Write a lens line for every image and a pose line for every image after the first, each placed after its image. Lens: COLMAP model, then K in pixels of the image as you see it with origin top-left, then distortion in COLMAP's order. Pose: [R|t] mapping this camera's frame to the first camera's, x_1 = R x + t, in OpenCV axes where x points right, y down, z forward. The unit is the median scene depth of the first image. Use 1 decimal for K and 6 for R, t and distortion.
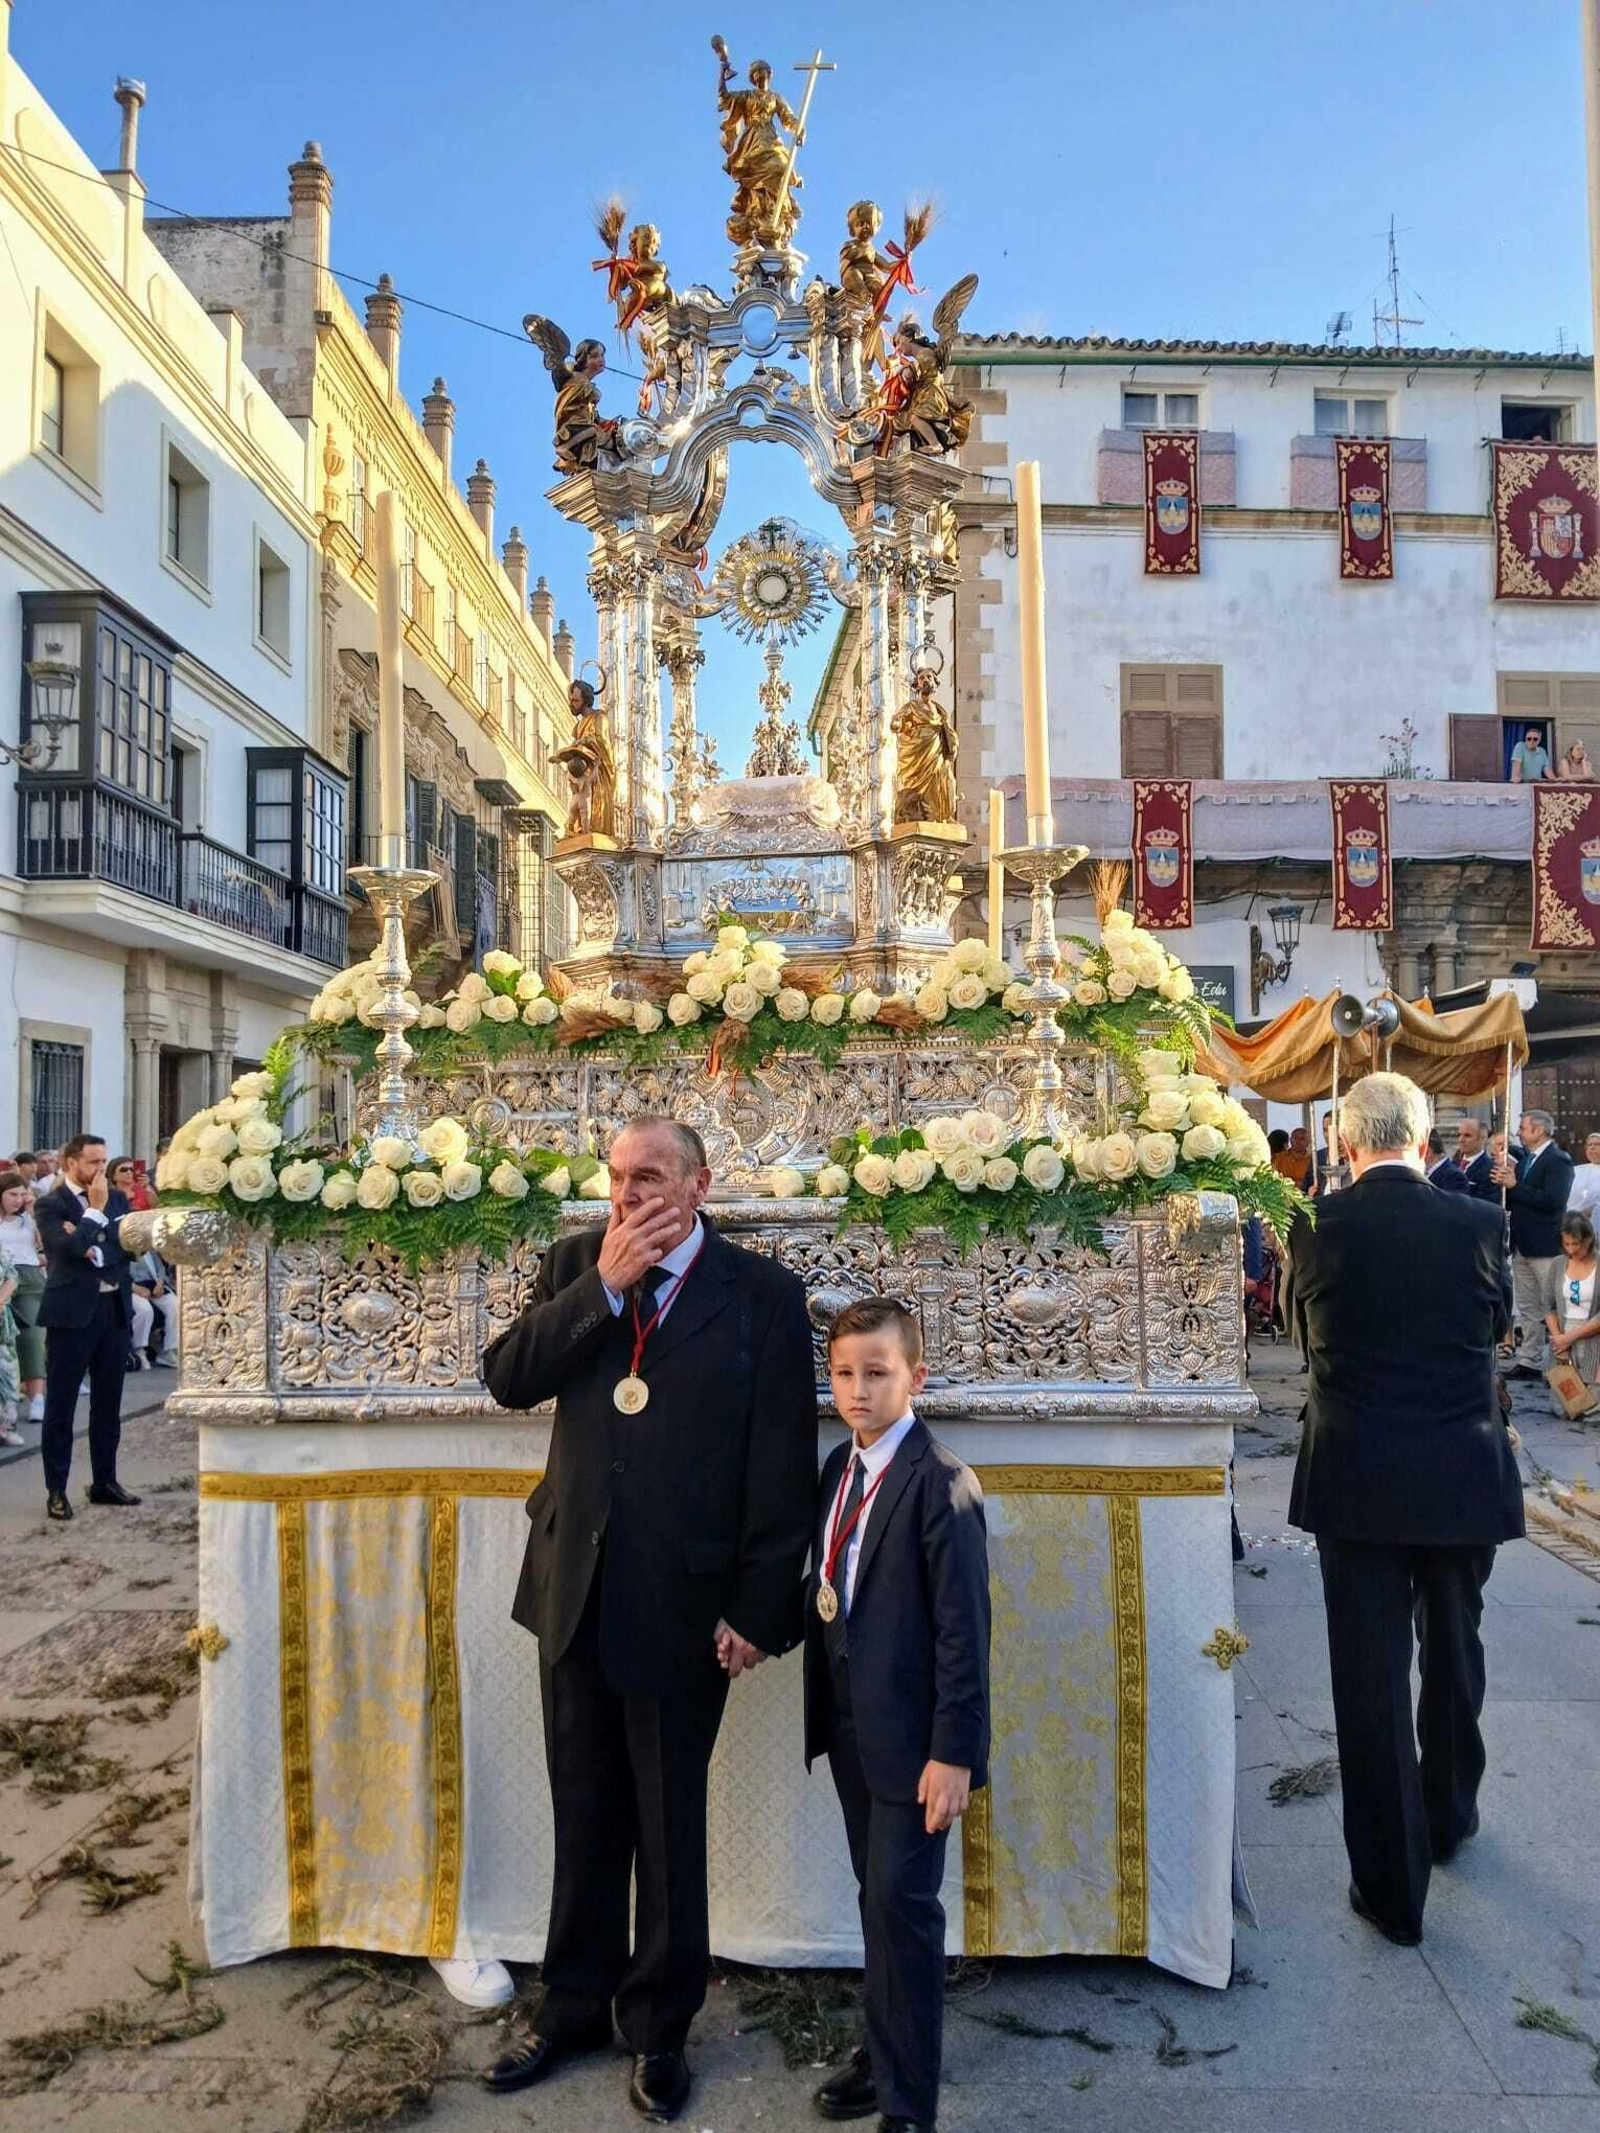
lens RADIAL K [[1733.5, 0, 831.5], [0, 1733.5, 1086.7], [0, 0, 1]] dist [0.062544, -0.056121]
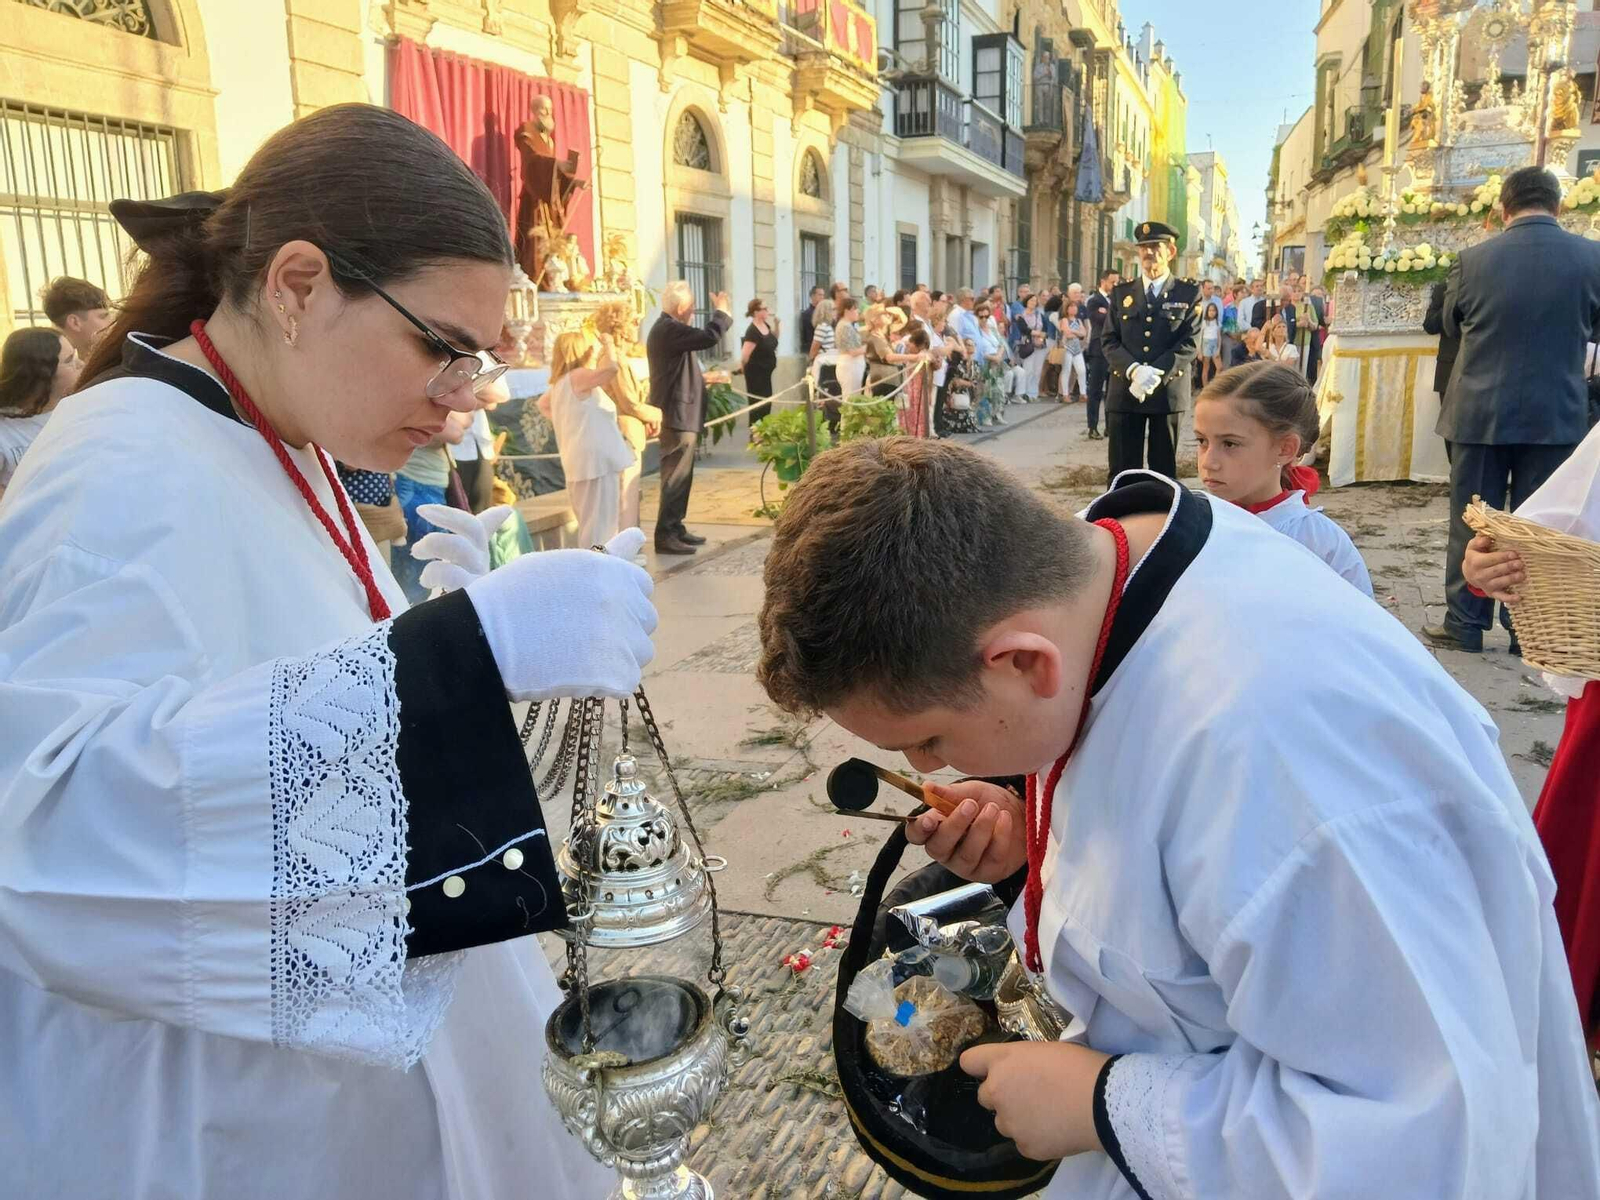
lens RADIAL K [[1263.9, 0, 843.3], [0, 1263.9, 638.9], [0, 0, 1]] dist [0.007175, -0.040858]
pose [[0.950442, 0.055851, -0.305845, -0.418390], [0.034888, 0.958359, 0.283426, 0.016257], [0.308939, -0.280050, 0.908916, -1.525808]]
